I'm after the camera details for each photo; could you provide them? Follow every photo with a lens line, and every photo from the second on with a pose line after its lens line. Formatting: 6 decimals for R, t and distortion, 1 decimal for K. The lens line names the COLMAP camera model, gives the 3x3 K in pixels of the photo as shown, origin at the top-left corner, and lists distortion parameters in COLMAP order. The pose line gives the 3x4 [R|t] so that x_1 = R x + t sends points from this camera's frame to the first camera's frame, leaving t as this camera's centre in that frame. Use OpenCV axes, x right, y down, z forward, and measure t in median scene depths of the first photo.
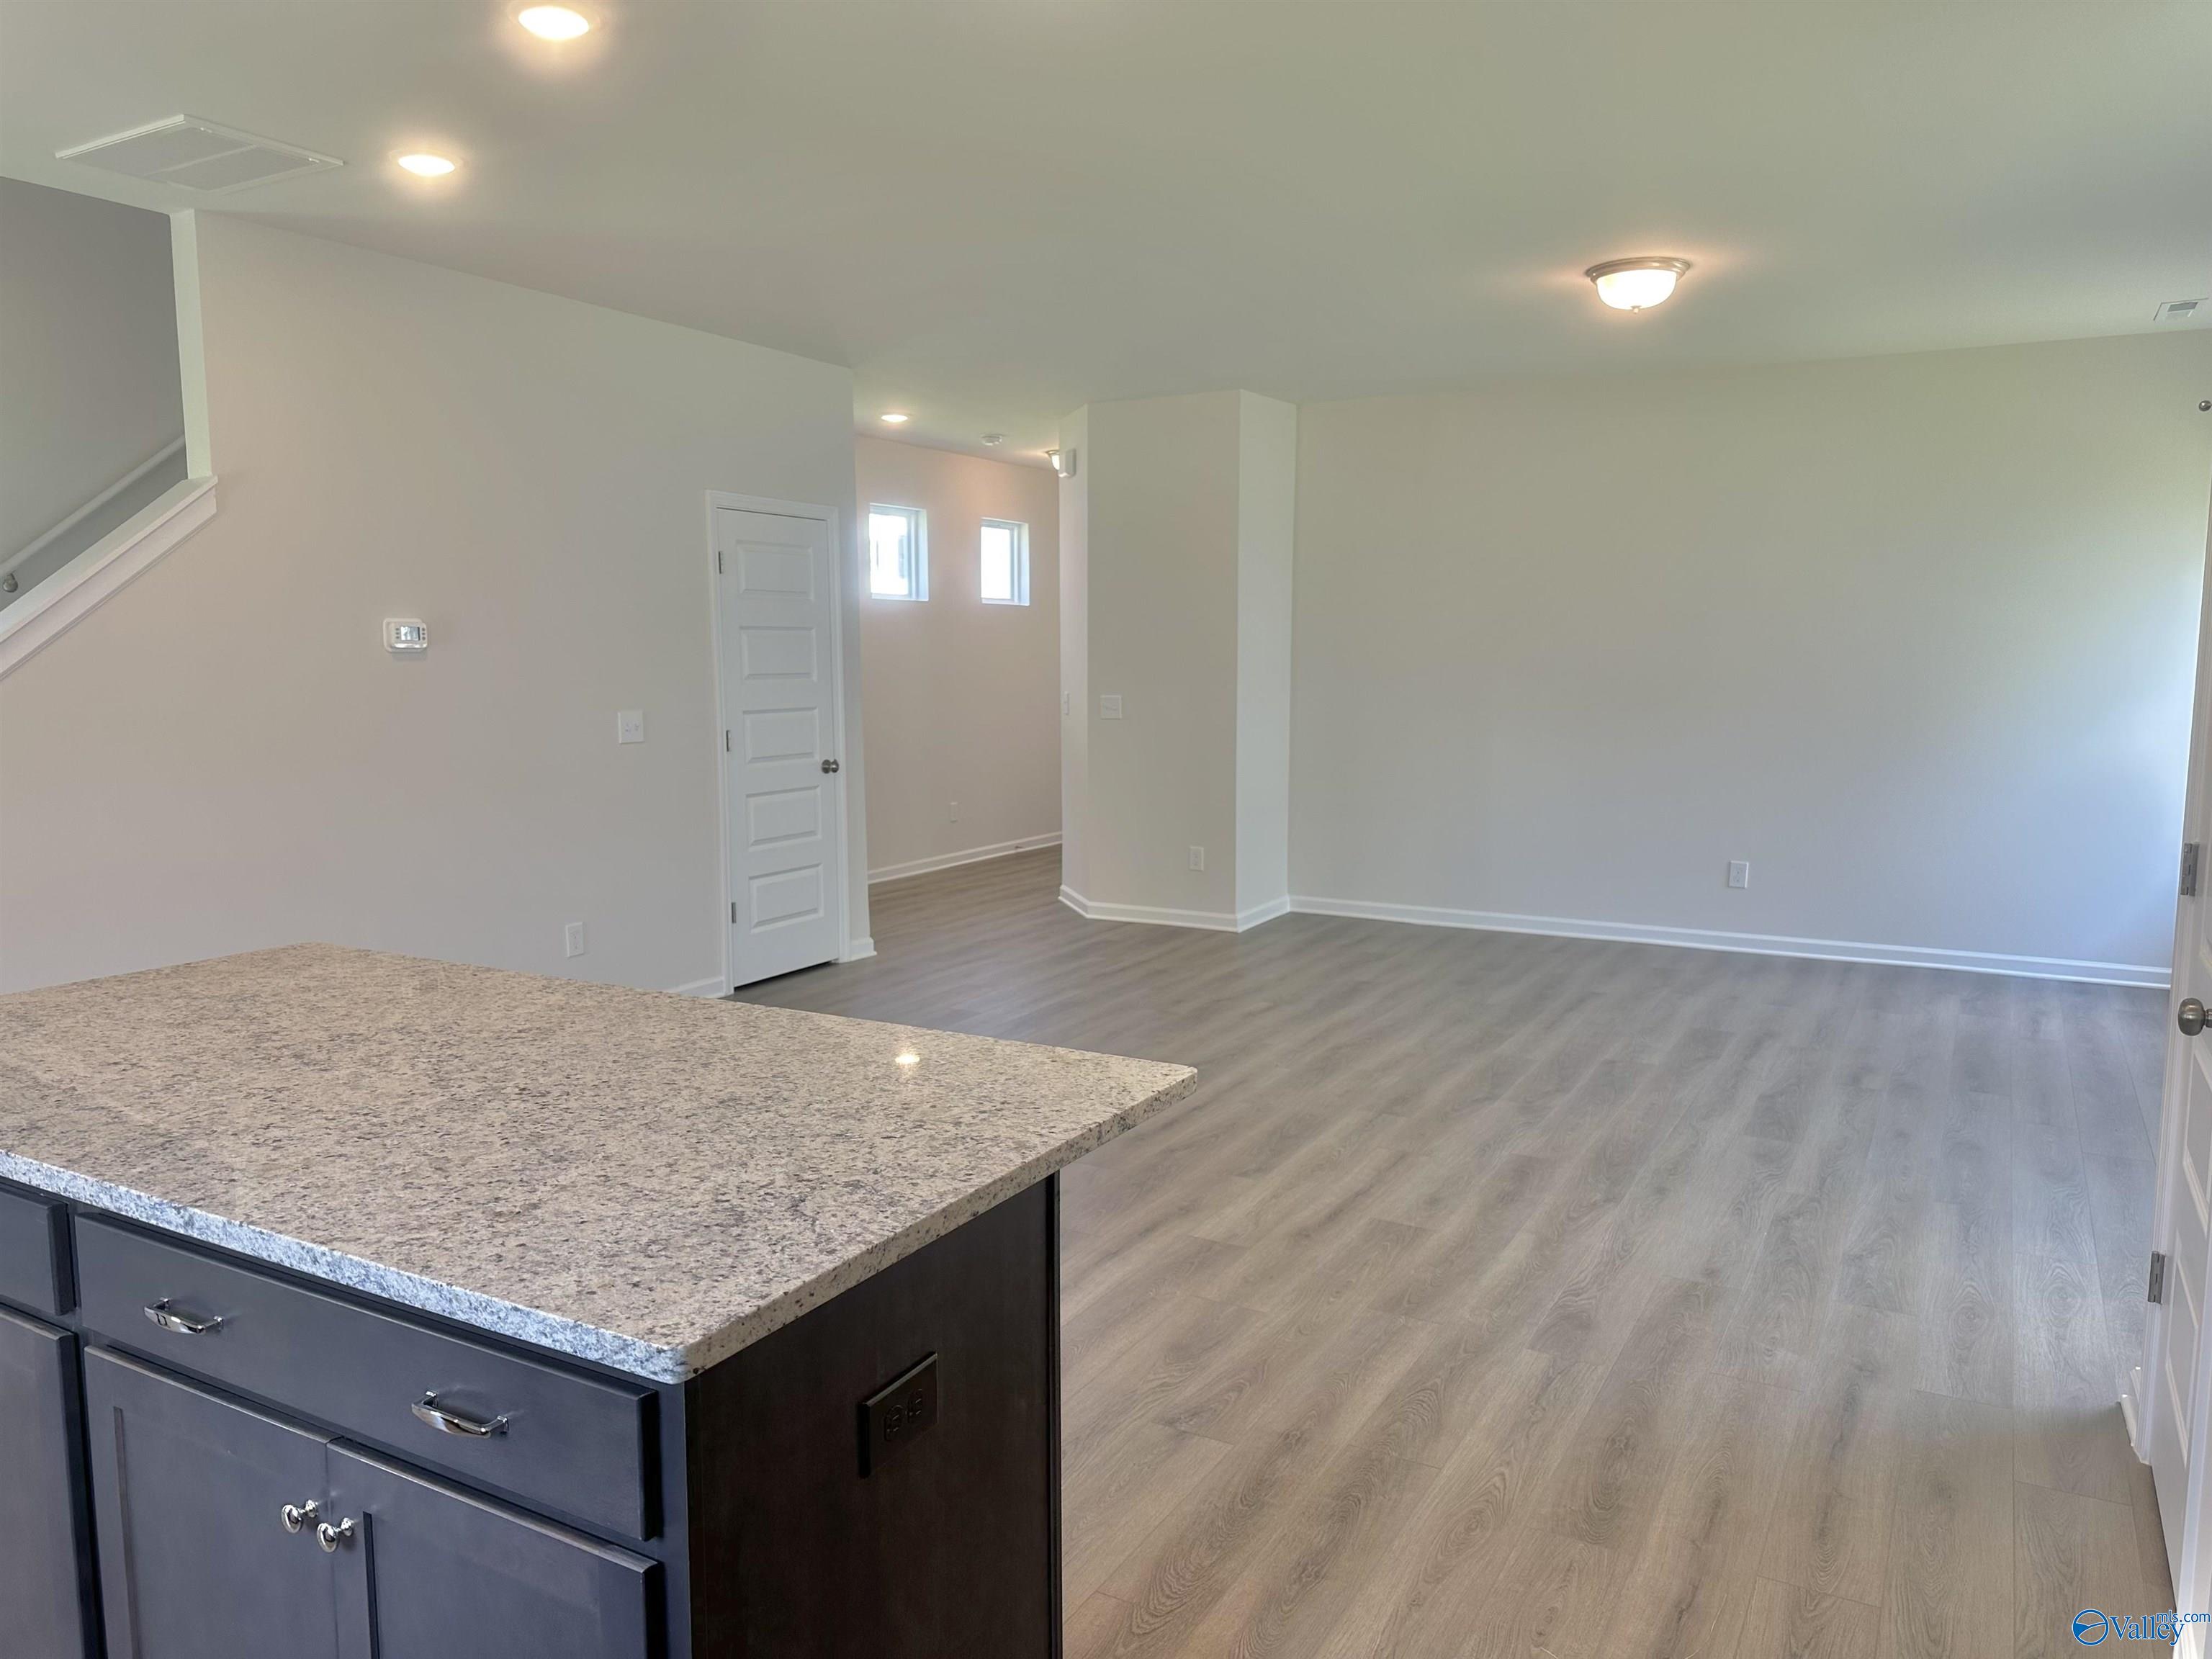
lens RADIAL K [[1551.3, 0, 1115.9], [0, 1551.3, 830.6], [0, 0, 1]] dist [0.004870, -0.002628]
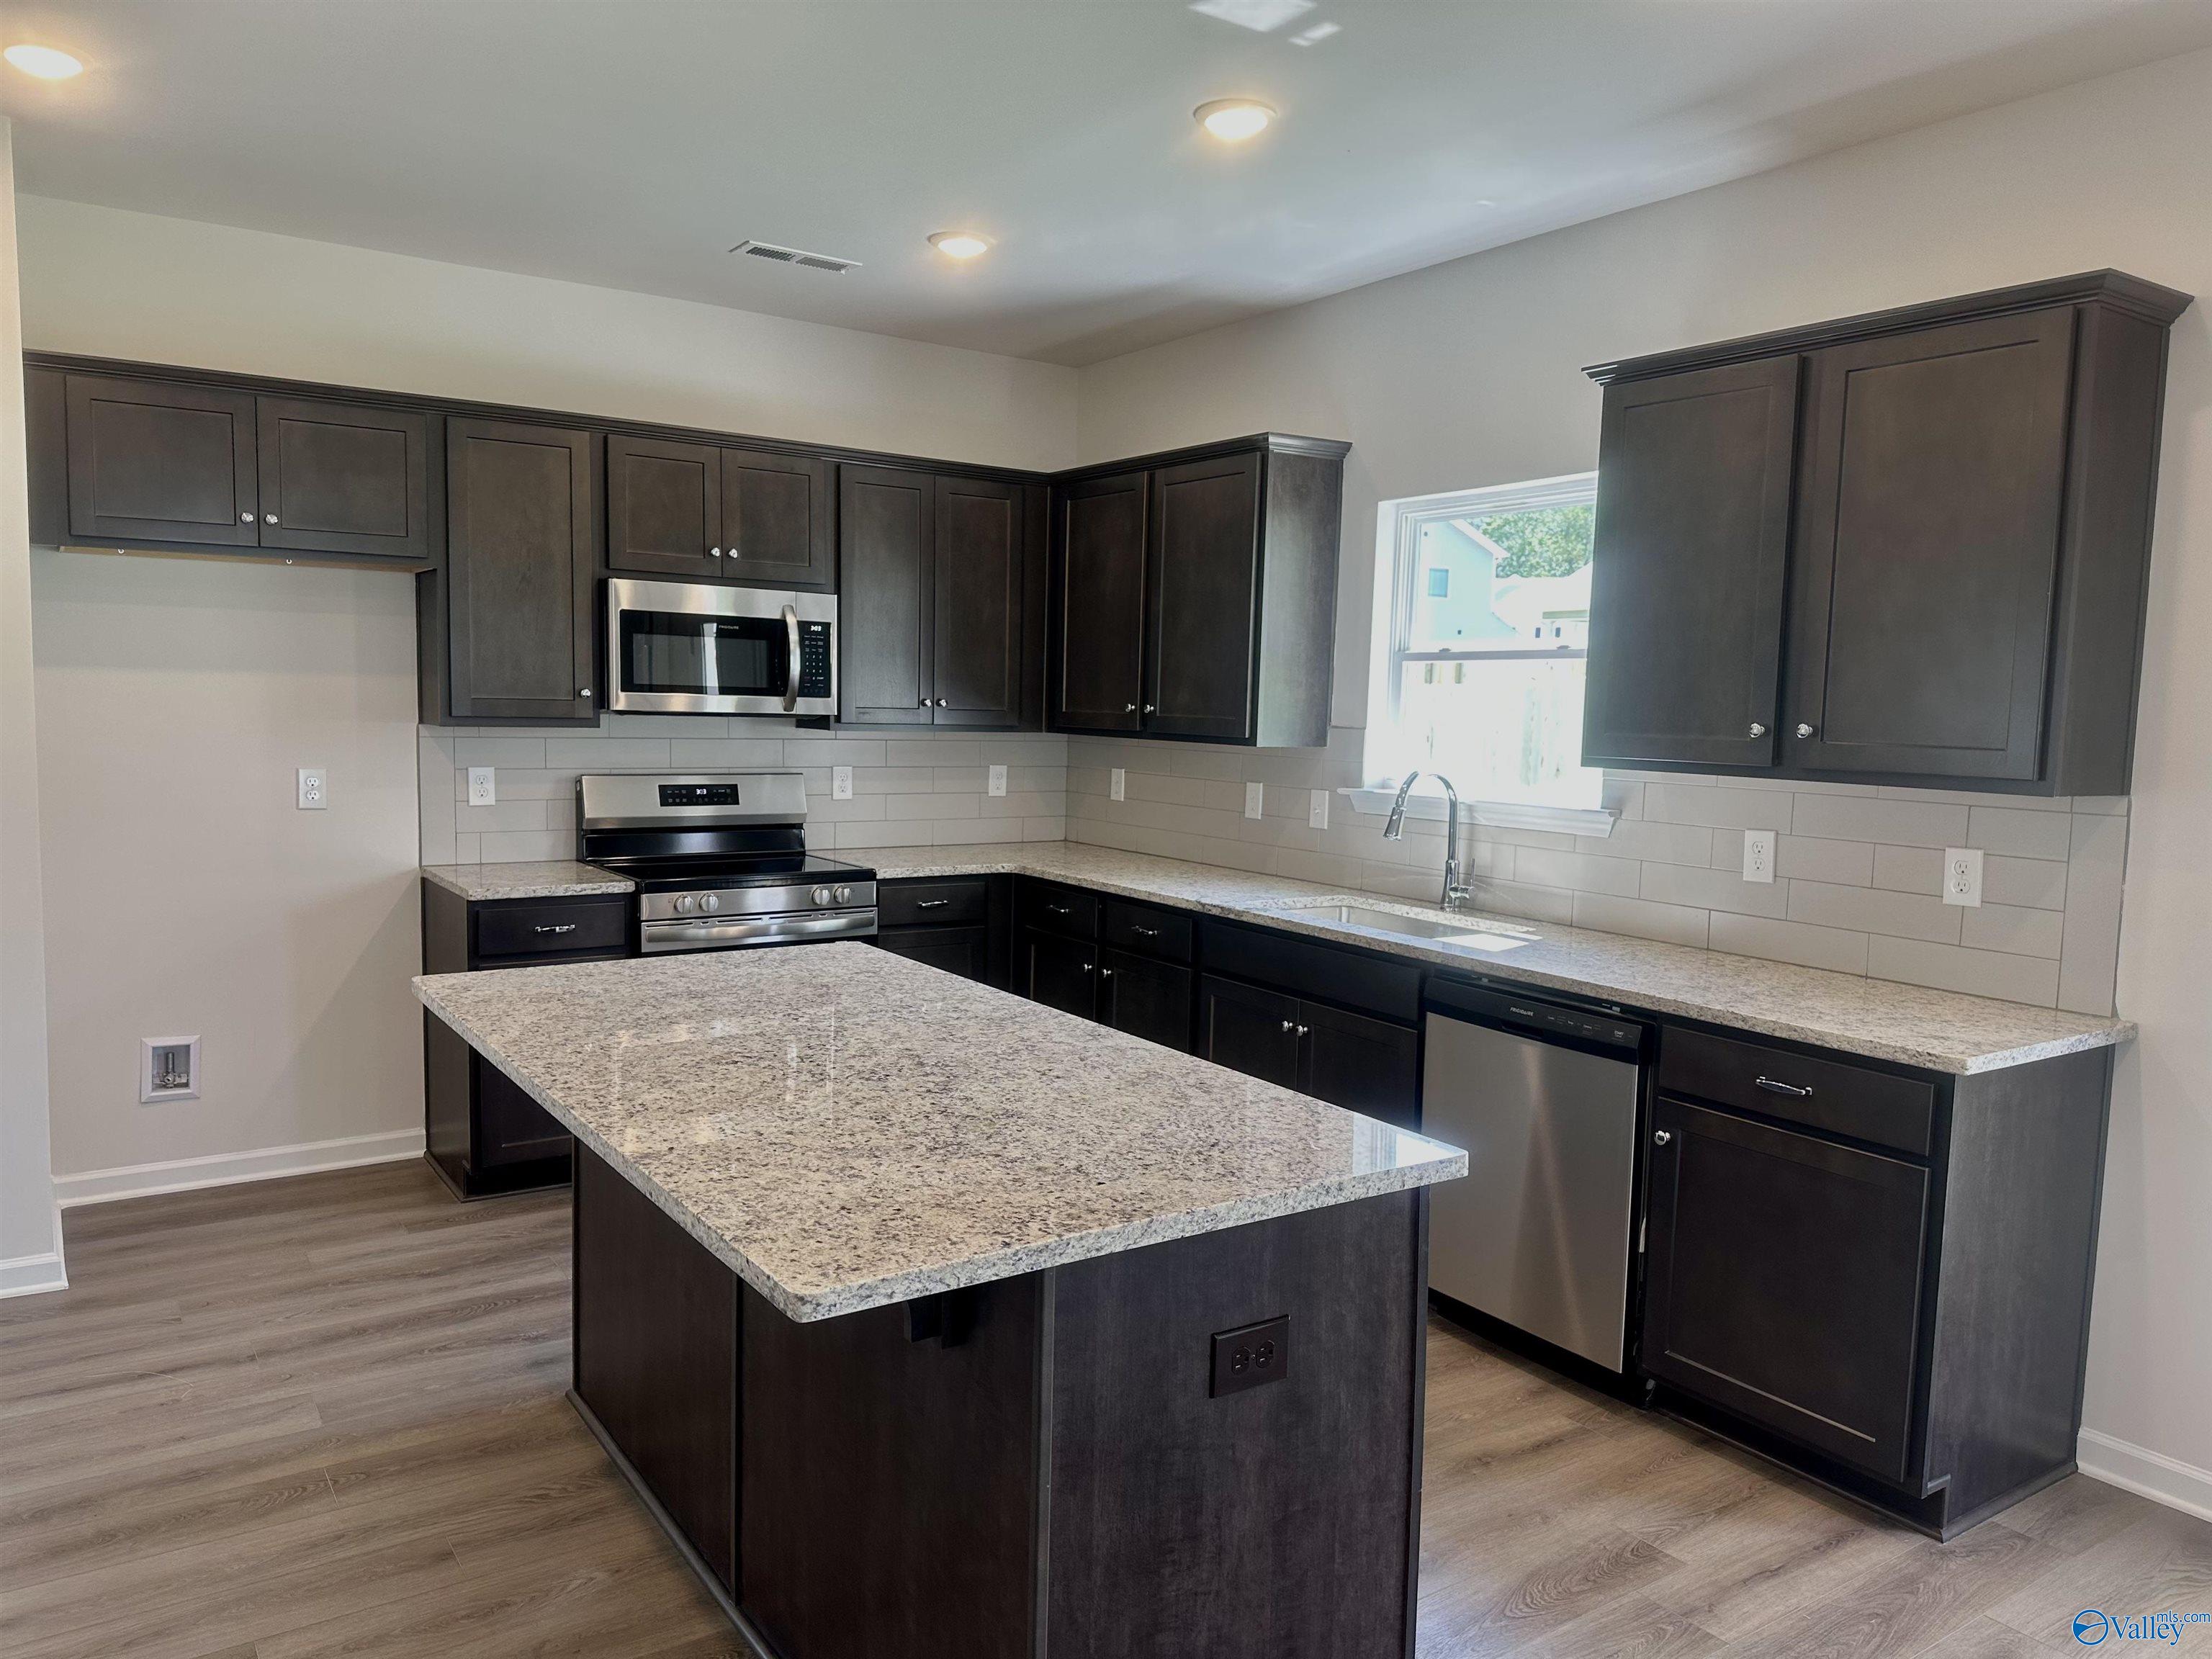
lens RADIAL K [[1551.3, 0, 1107.5], [0, 1551.3, 835.7], [0, 0, 1]] dist [0.004870, -0.002628]
pose [[-0.893104, -0.066522, 0.444905, -0.602195], [0.027940, 0.978894, 0.202451, -0.130111], [-0.448982, 0.193240, -0.872395, 0.999091]]
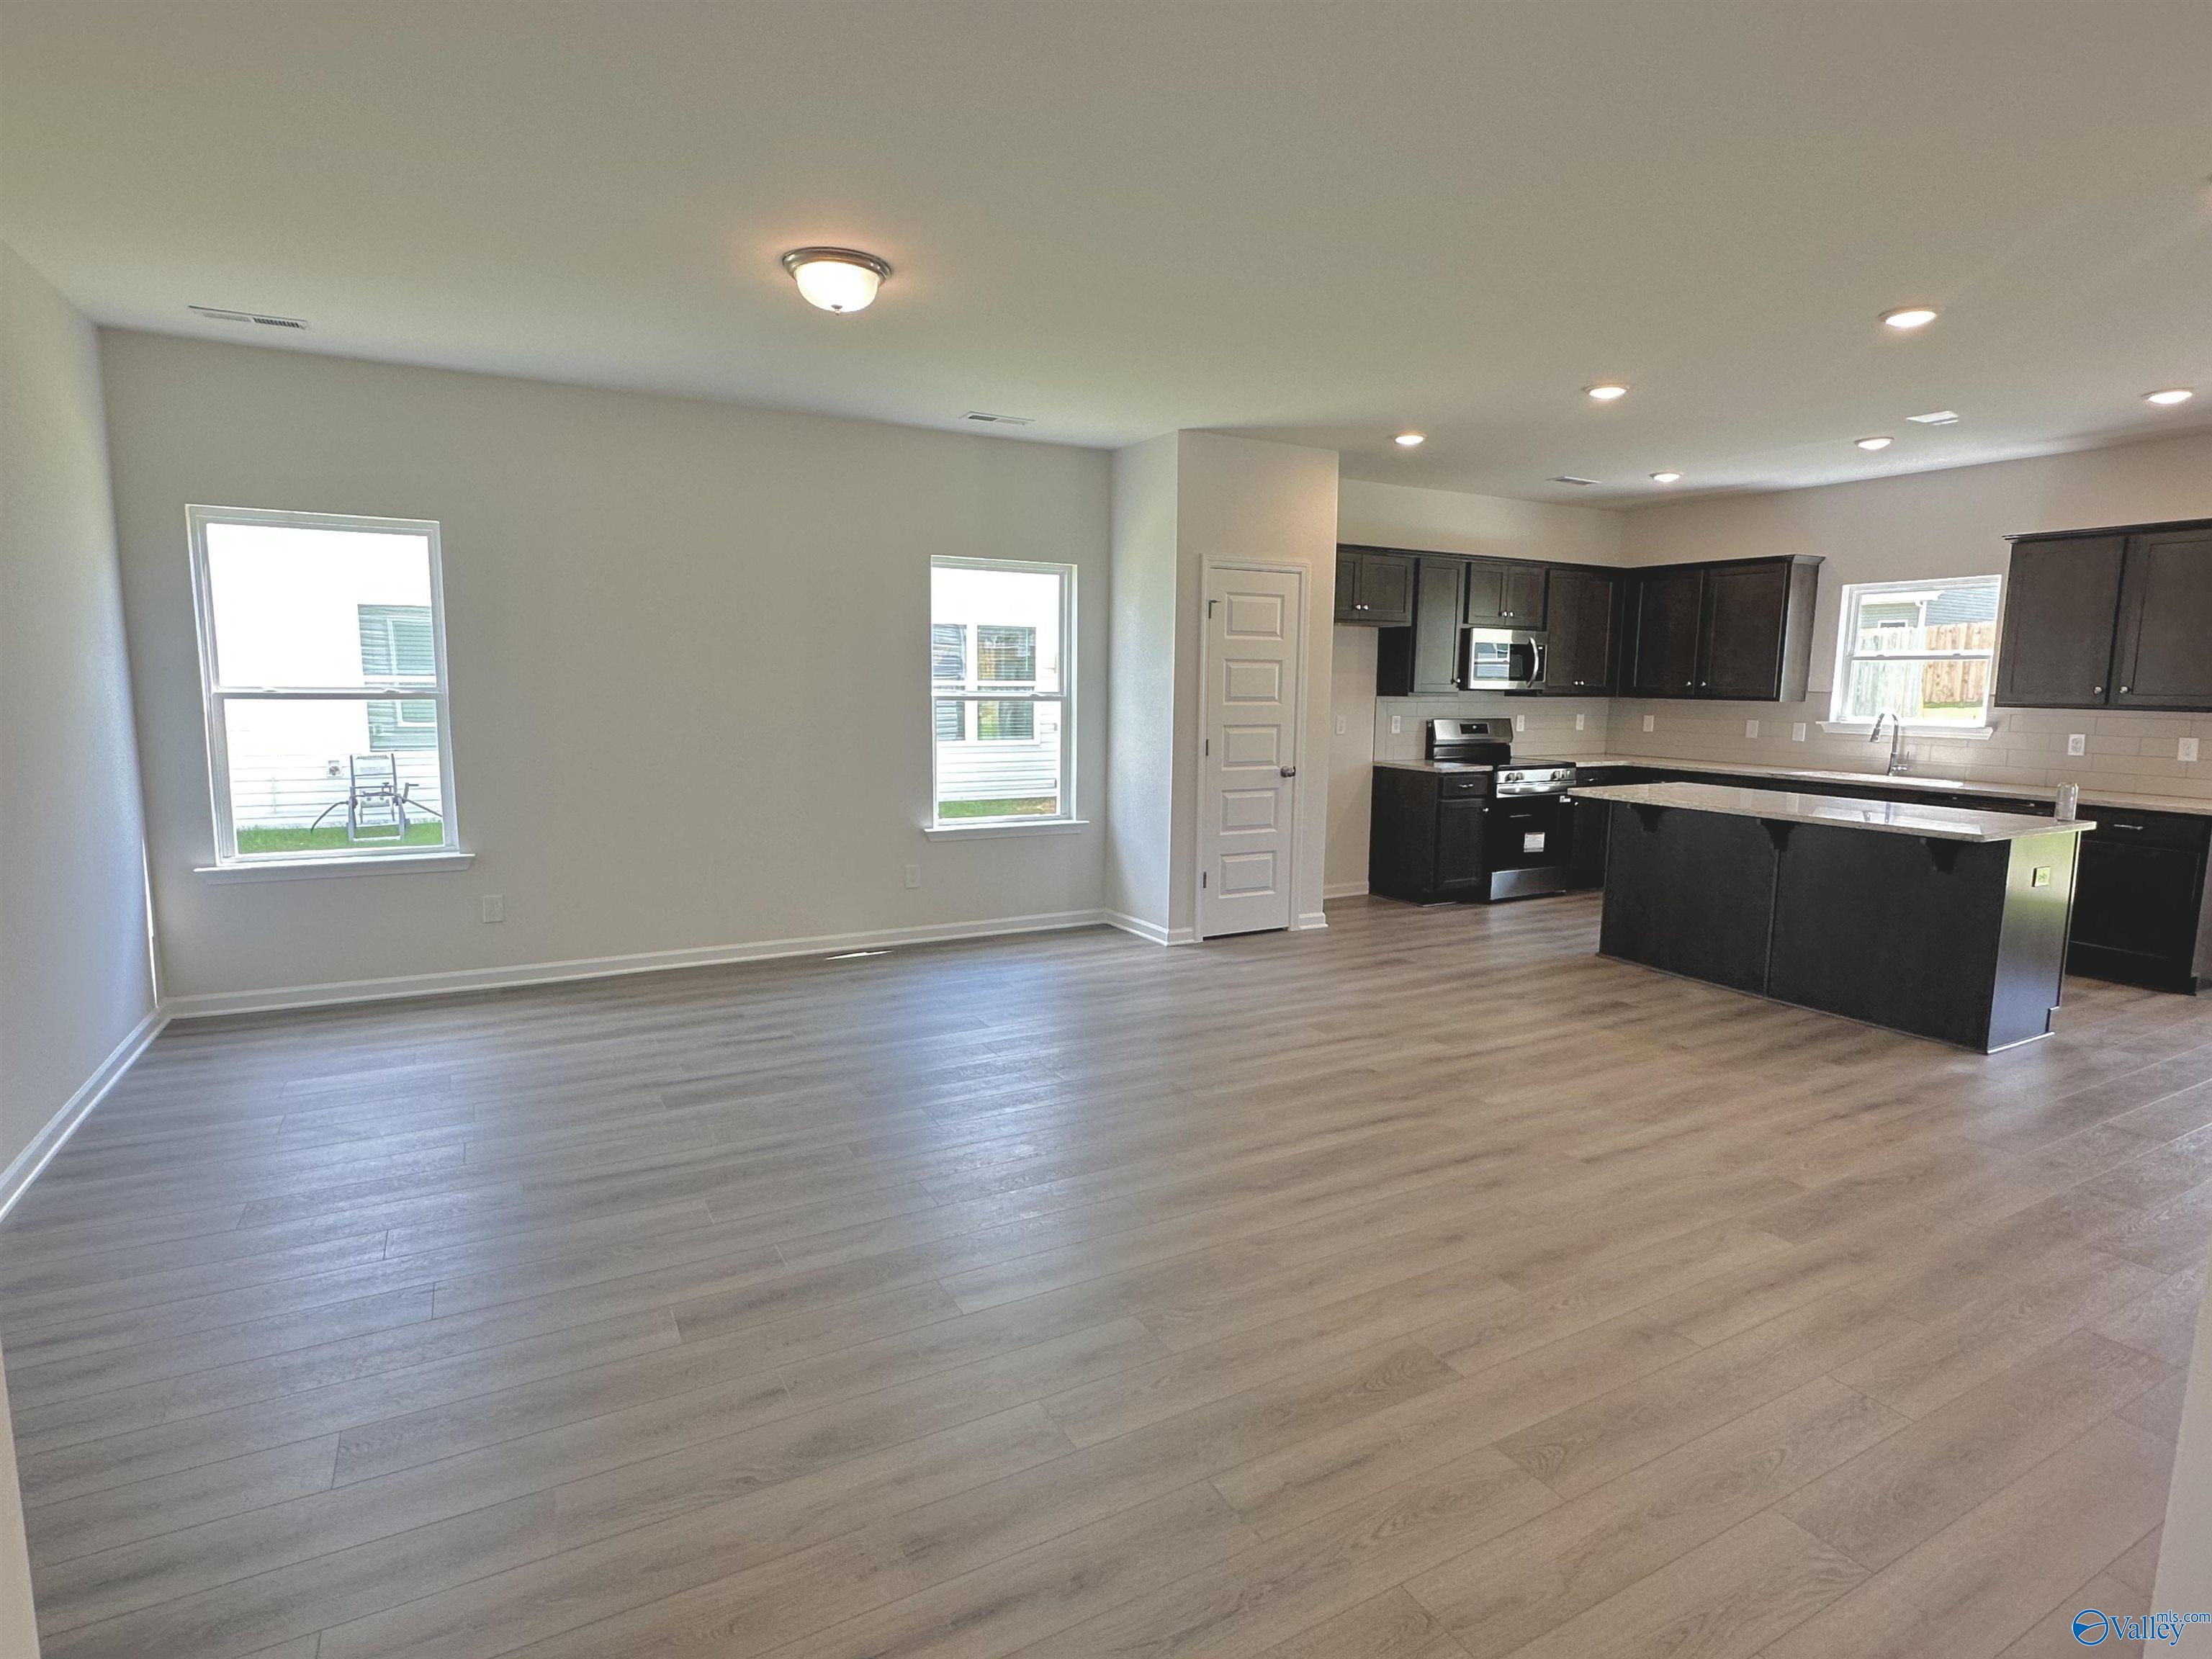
lens RADIAL K [[1166.8, 0, 1097.6], [0, 1166.8, 835.9], [0, 0, 1]] dist [-0.006664, -0.000504]
pose [[-0.848835, -0.085367, 0.521719, -0.245396], [0.050134, 0.969430, 0.240192, -0.250017], [-0.526275, 0.230039, -0.818607, 2.058175]]
